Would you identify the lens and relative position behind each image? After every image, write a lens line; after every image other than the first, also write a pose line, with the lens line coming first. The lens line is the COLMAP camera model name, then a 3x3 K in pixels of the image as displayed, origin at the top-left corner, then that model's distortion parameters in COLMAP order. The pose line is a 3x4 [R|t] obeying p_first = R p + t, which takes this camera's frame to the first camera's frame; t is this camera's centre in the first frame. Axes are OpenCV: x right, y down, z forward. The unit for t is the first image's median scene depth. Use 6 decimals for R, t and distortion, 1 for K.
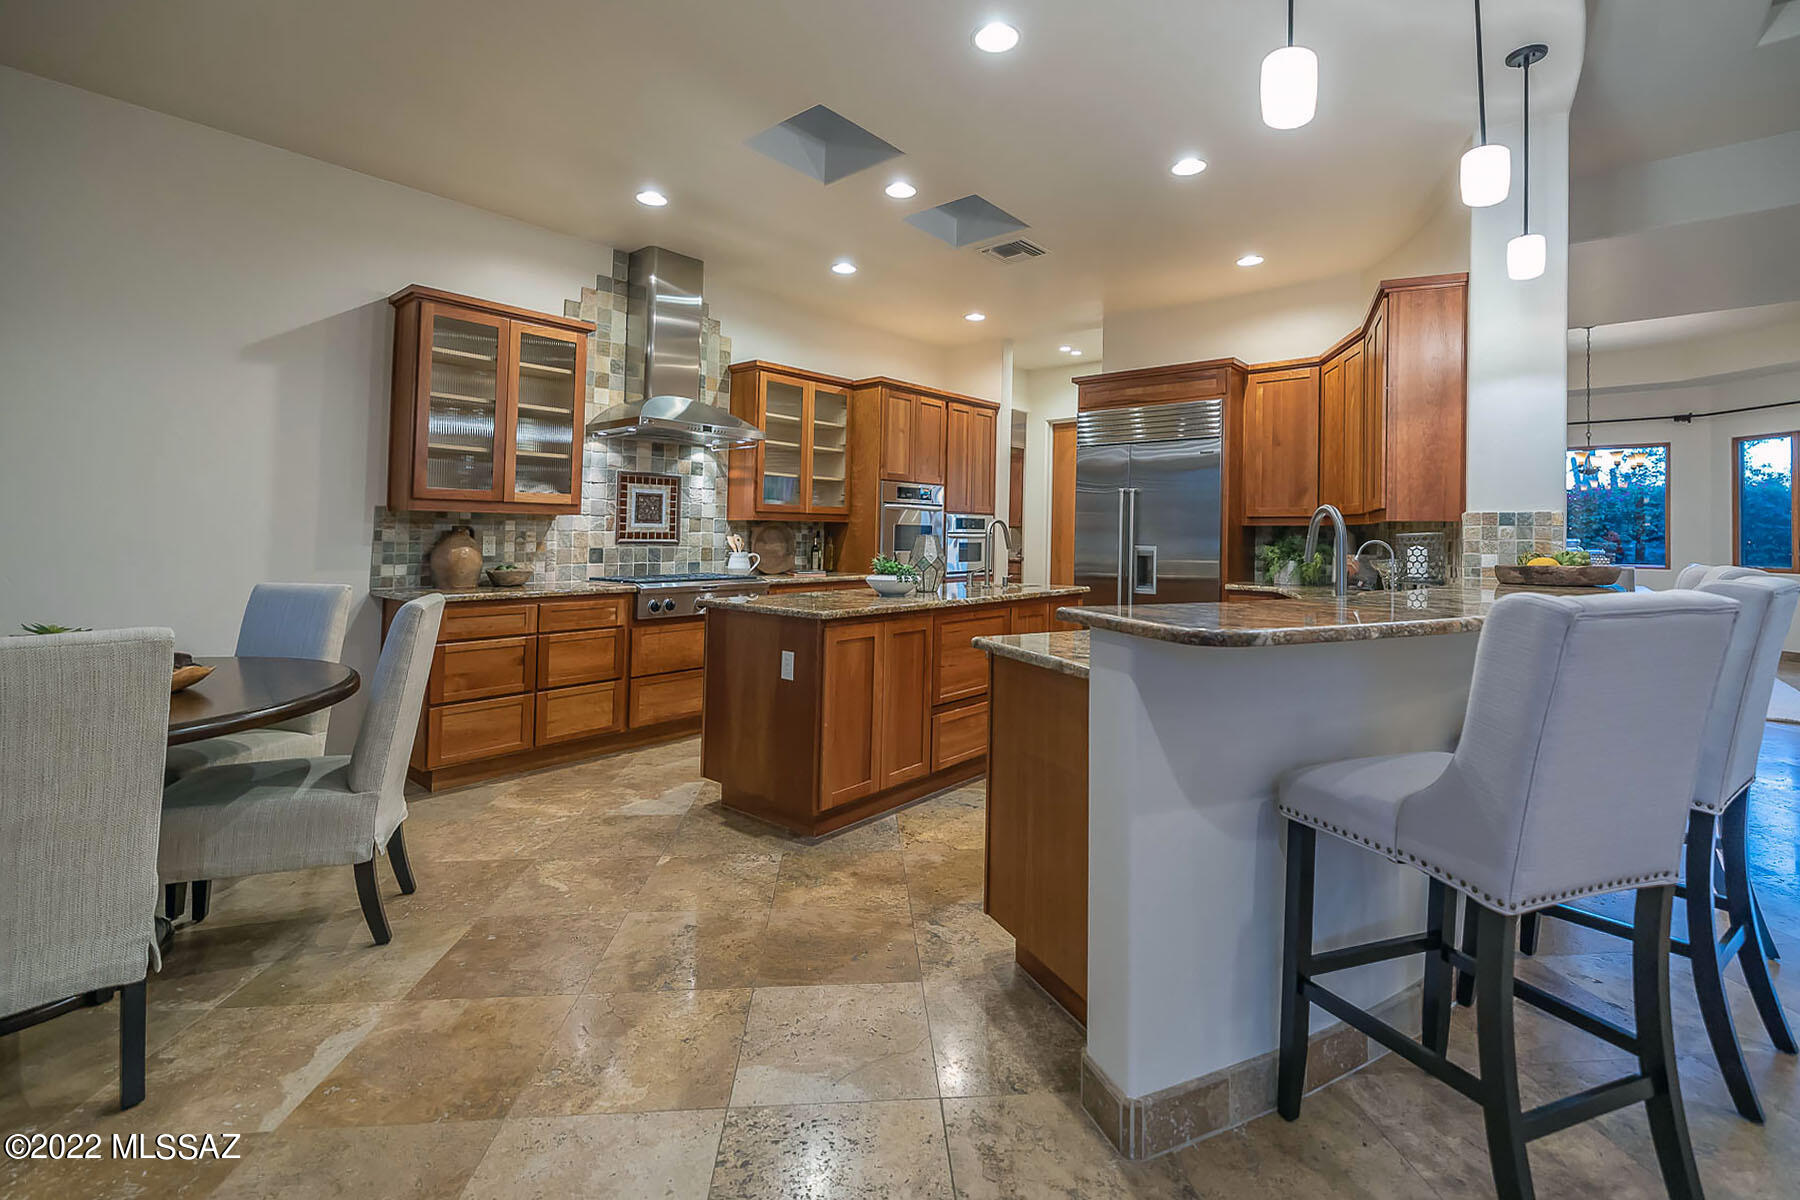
lens RADIAL K [[791.4, 0, 898.6], [0, 791.4, 526.1], [0, 0, 1]] dist [0.001463, 0.000011]
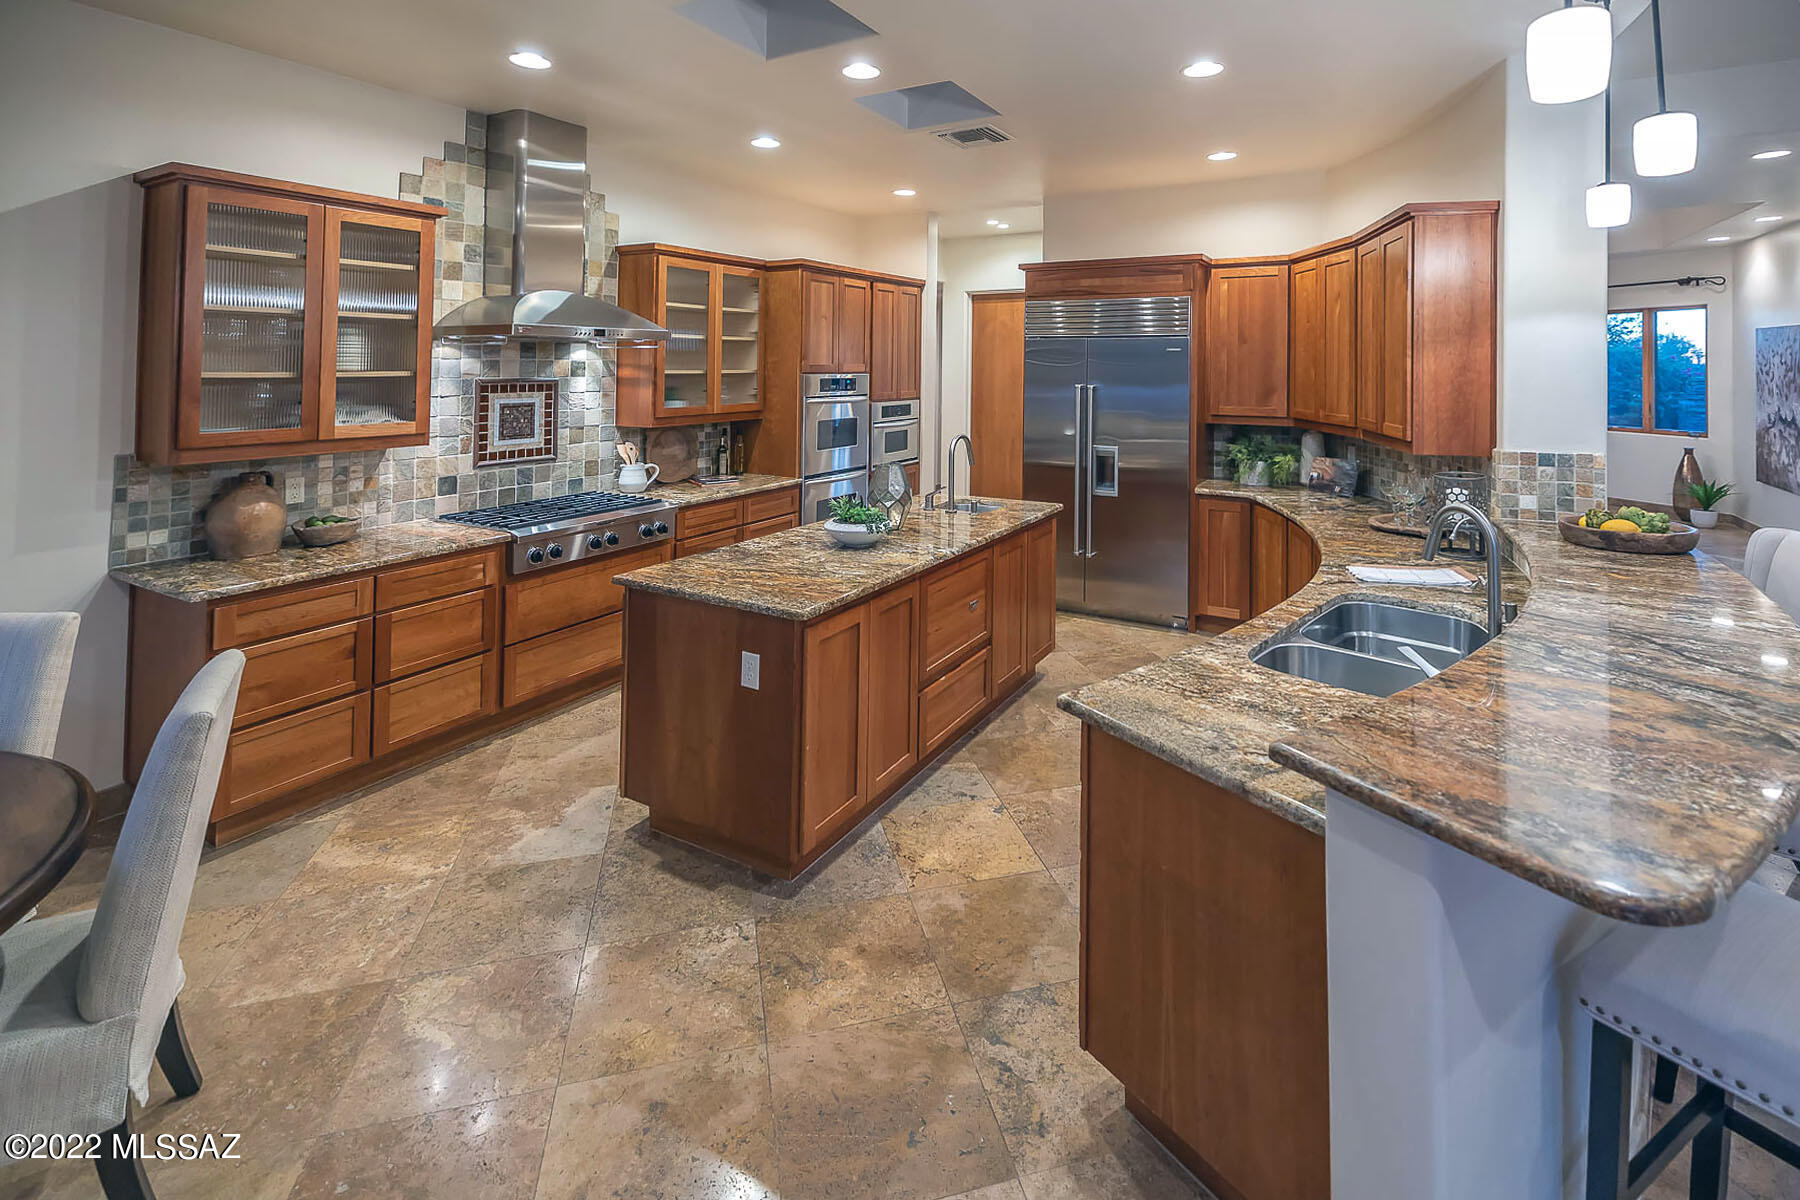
lens RADIAL K [[821.8, 0, 962.8], [0, 821.8, 361.1], [0, 0, 1]] dist [0.001325, 0.000010]
pose [[0.975656, -0.031921, 0.216969, -0.069144], [0.036407, 0.999197, -0.016707, -0.074975], [-0.216262, 0.024199, 0.976035, 0.101722]]
